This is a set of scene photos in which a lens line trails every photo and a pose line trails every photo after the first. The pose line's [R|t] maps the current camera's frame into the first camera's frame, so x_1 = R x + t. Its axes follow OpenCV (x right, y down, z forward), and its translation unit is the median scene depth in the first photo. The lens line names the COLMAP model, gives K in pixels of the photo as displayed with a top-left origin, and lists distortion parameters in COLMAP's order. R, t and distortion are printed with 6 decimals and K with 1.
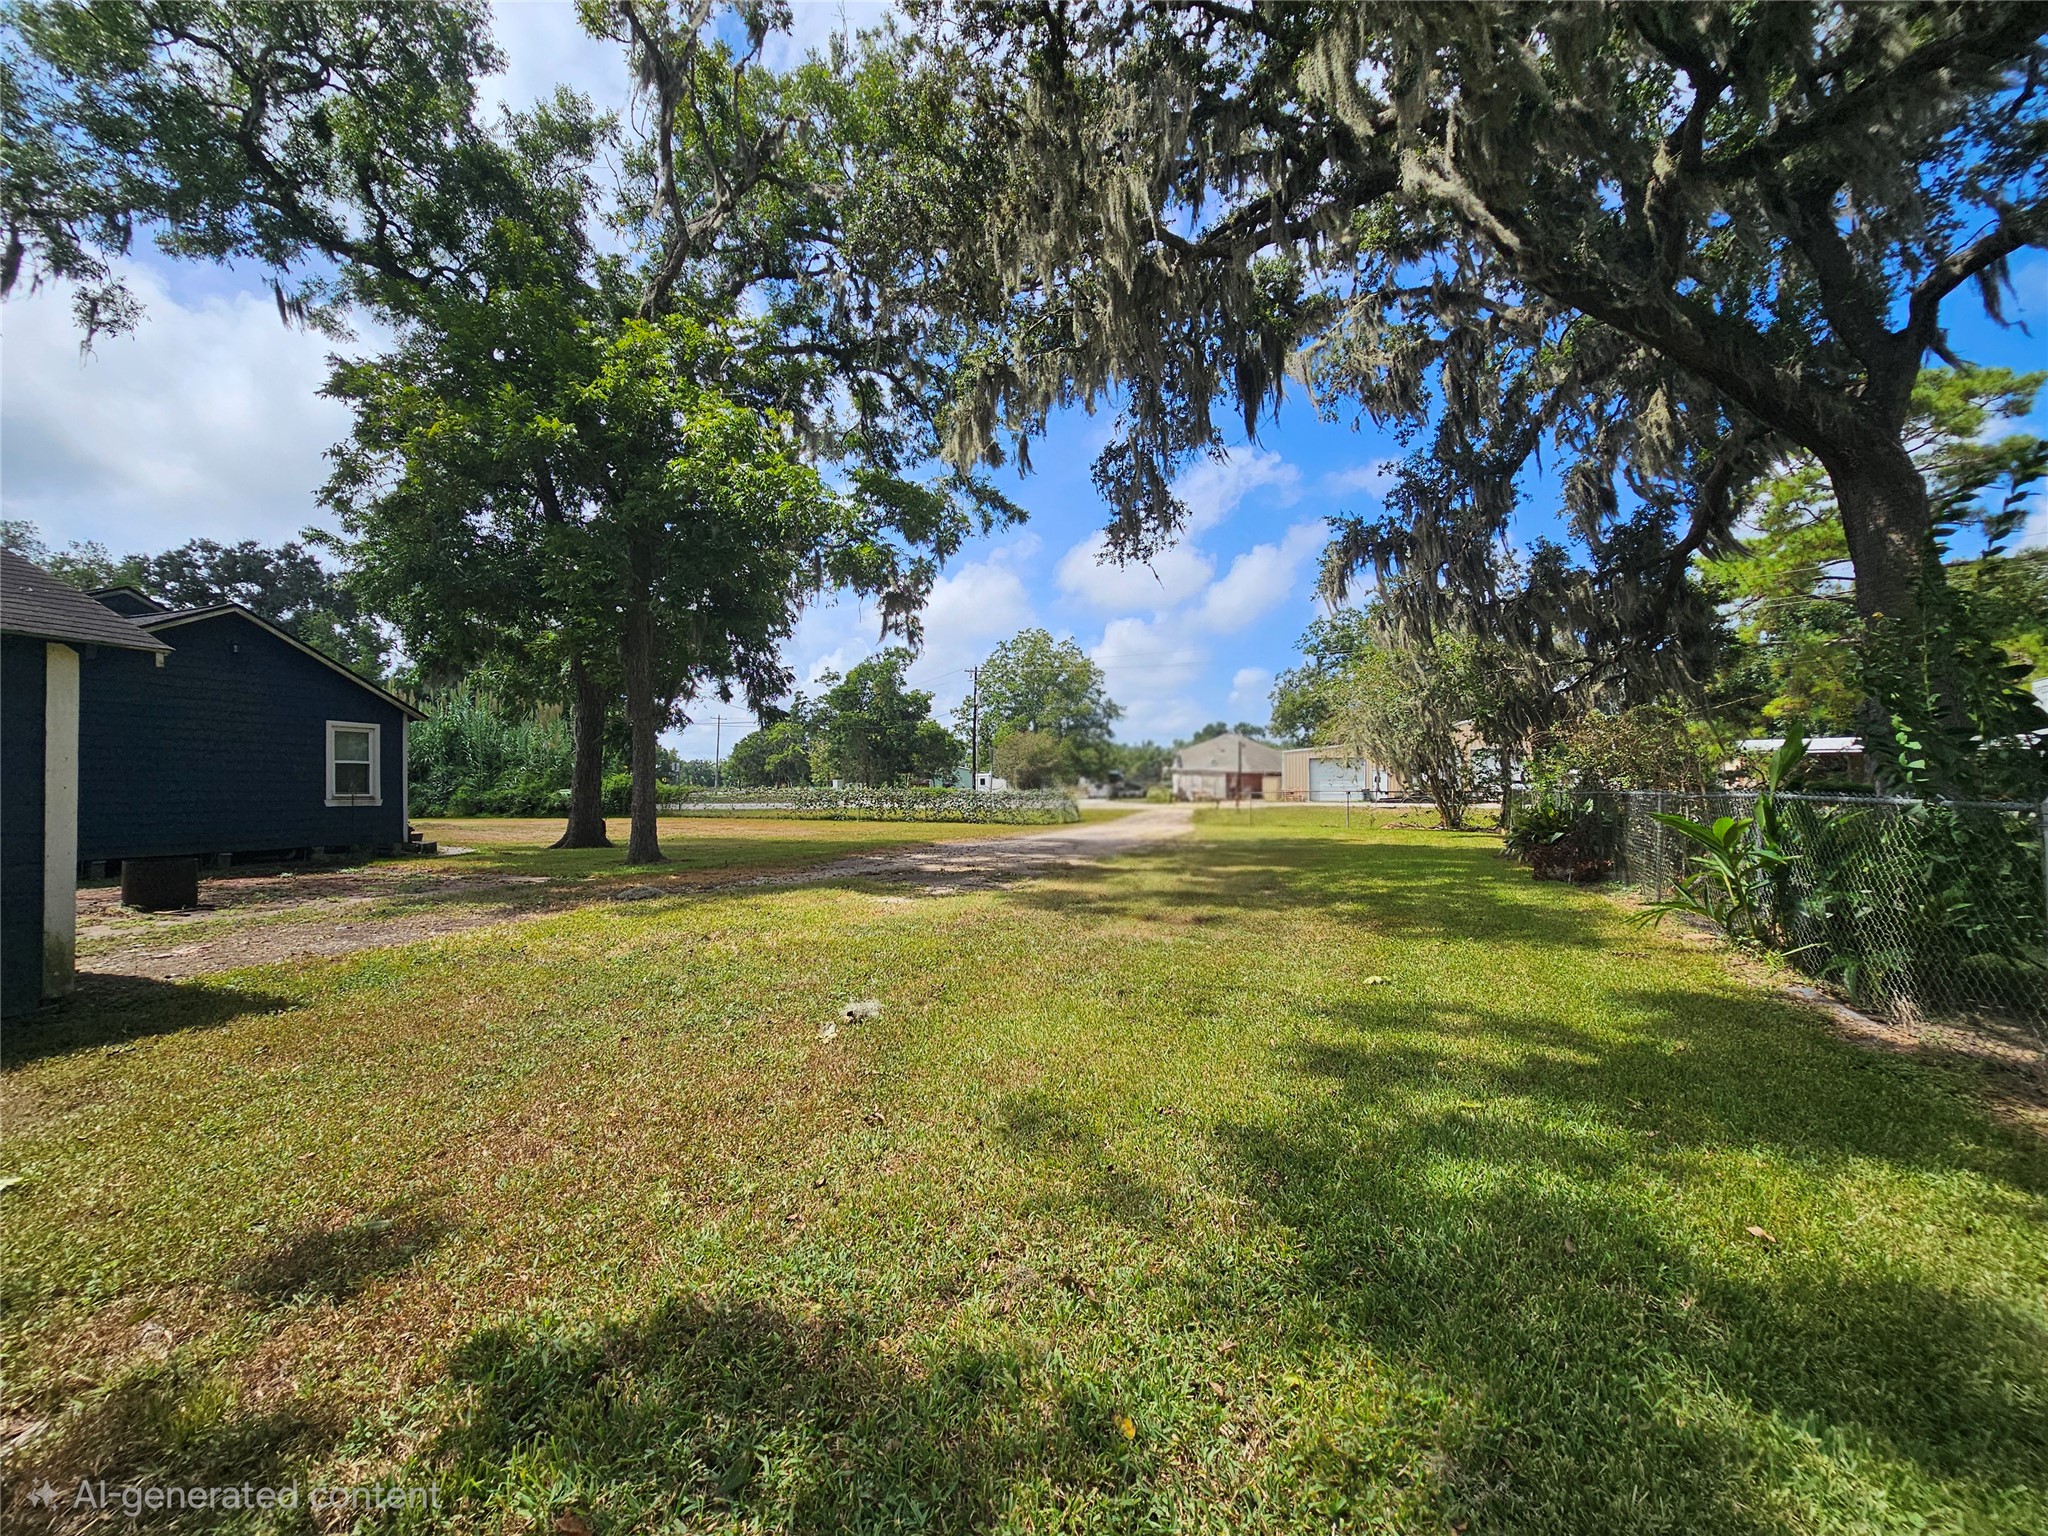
lens RADIAL K [[831.3, 0, 1024.8], [0, 831.3, 786.3], [0, 0, 1]] dist [-0.012140, 0.000204]
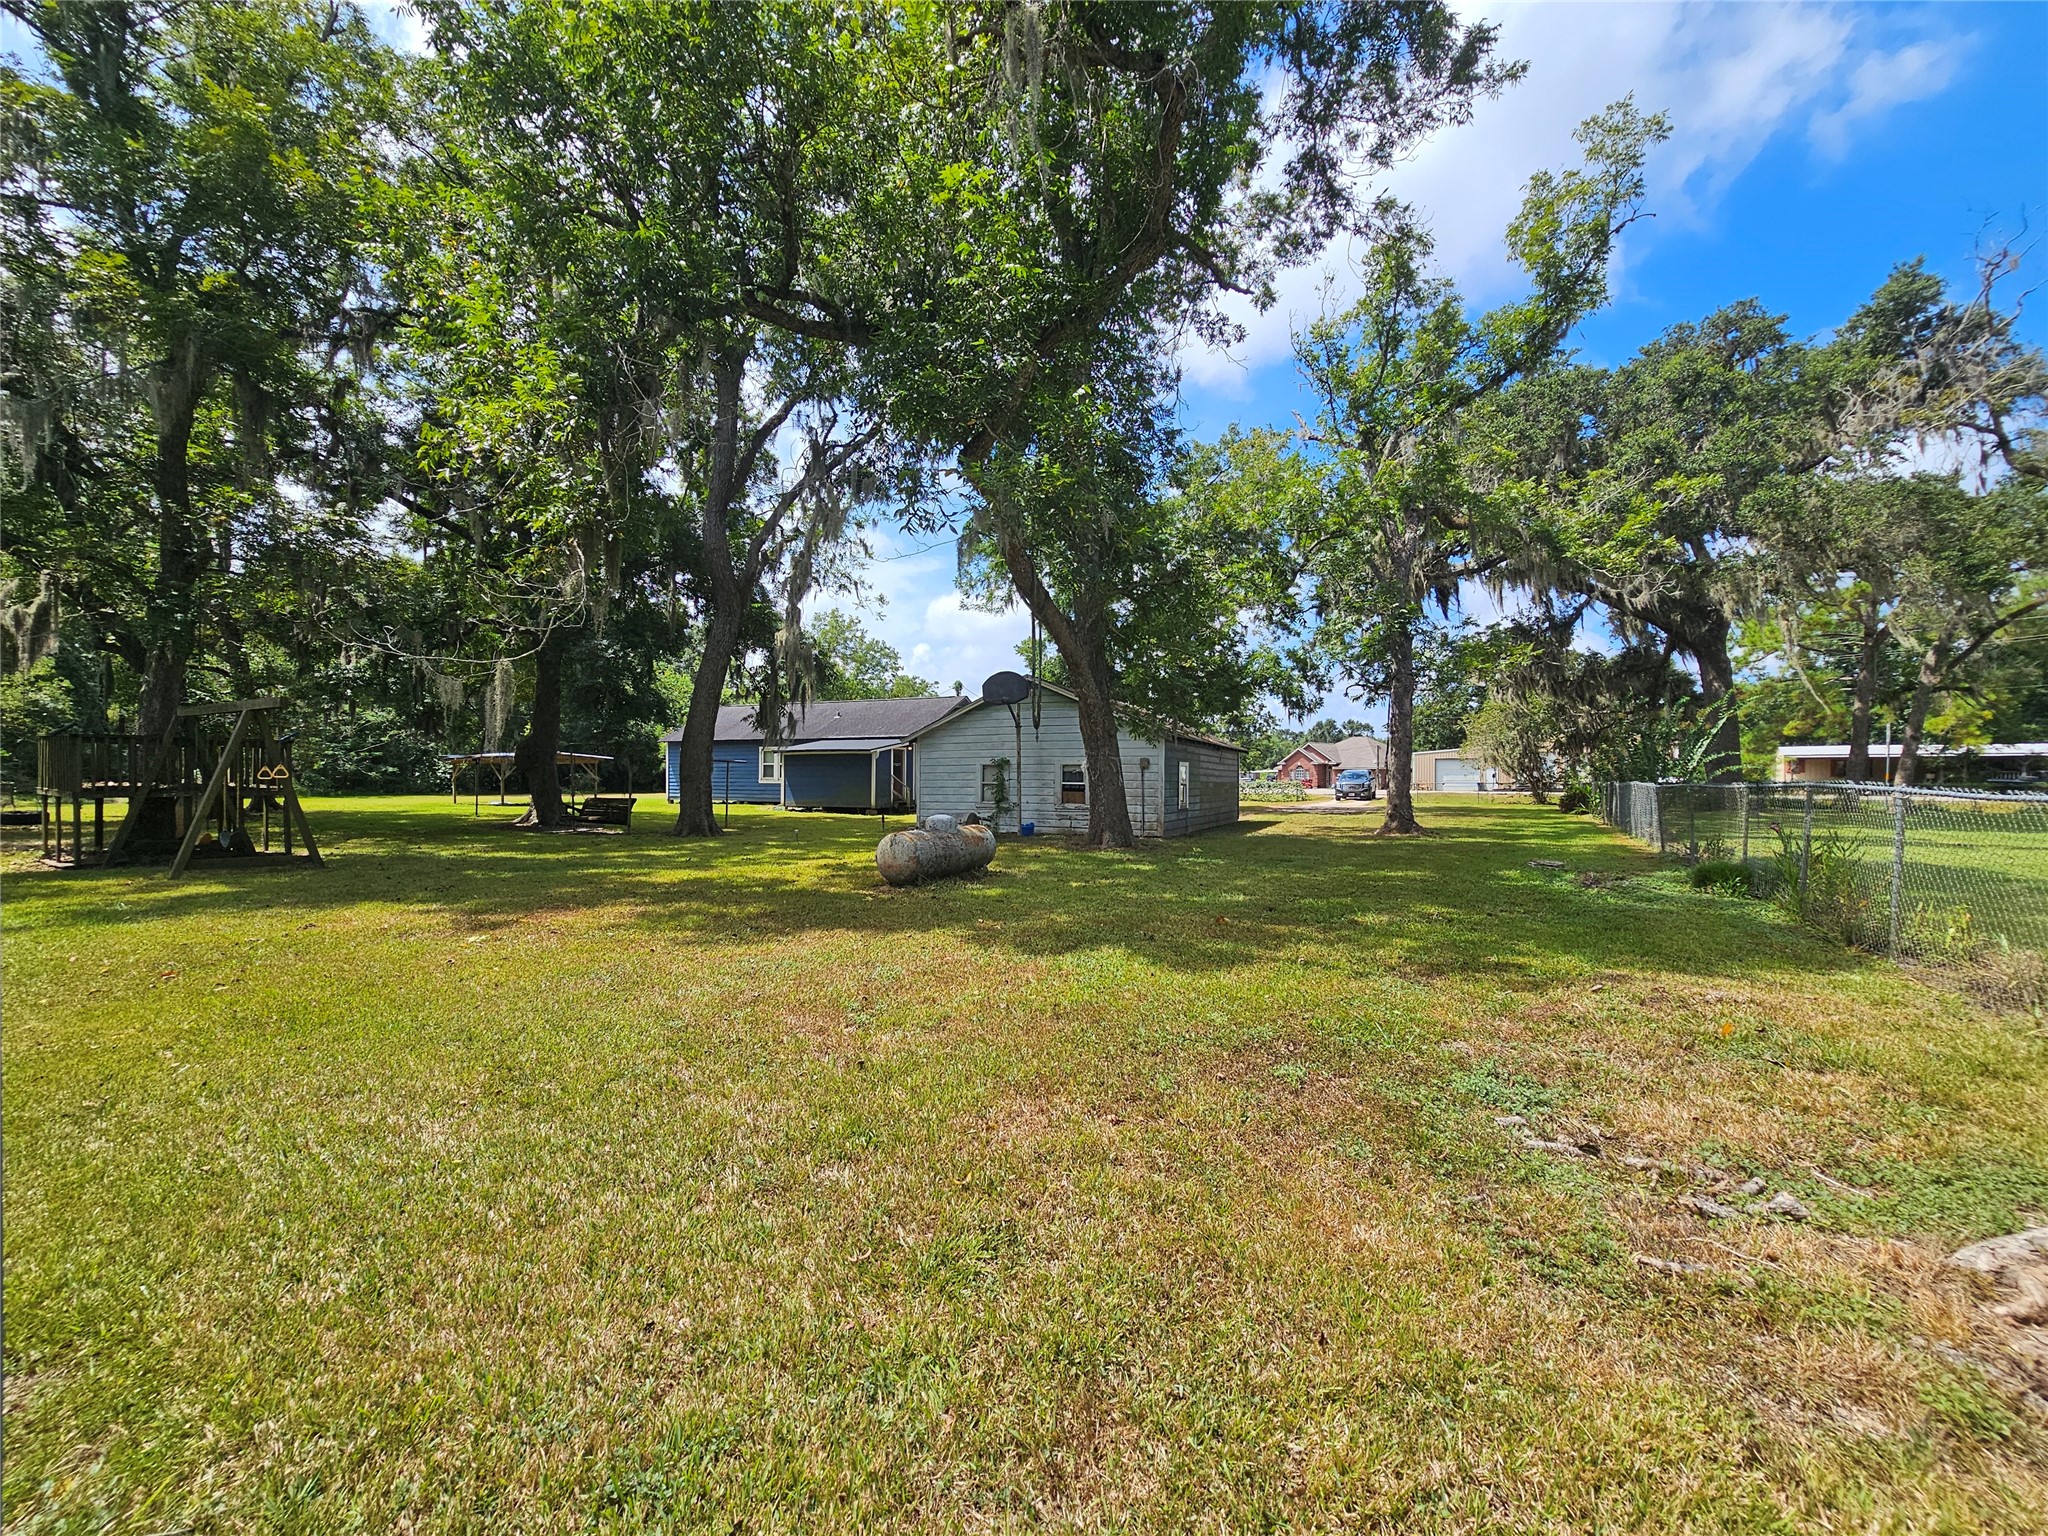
lens RADIAL K [[831.3, 0, 1022.3], [0, 831.3, 756.2], [0, 0, 1]] dist [-0.012140, 0.000204]
pose [[0.996009, 0.013717, -0.088193, -0.403978], [-0.015977, 0.999560, -0.024971, 0.010396], [0.087812, 0.026281, 0.995790, -0.805689]]
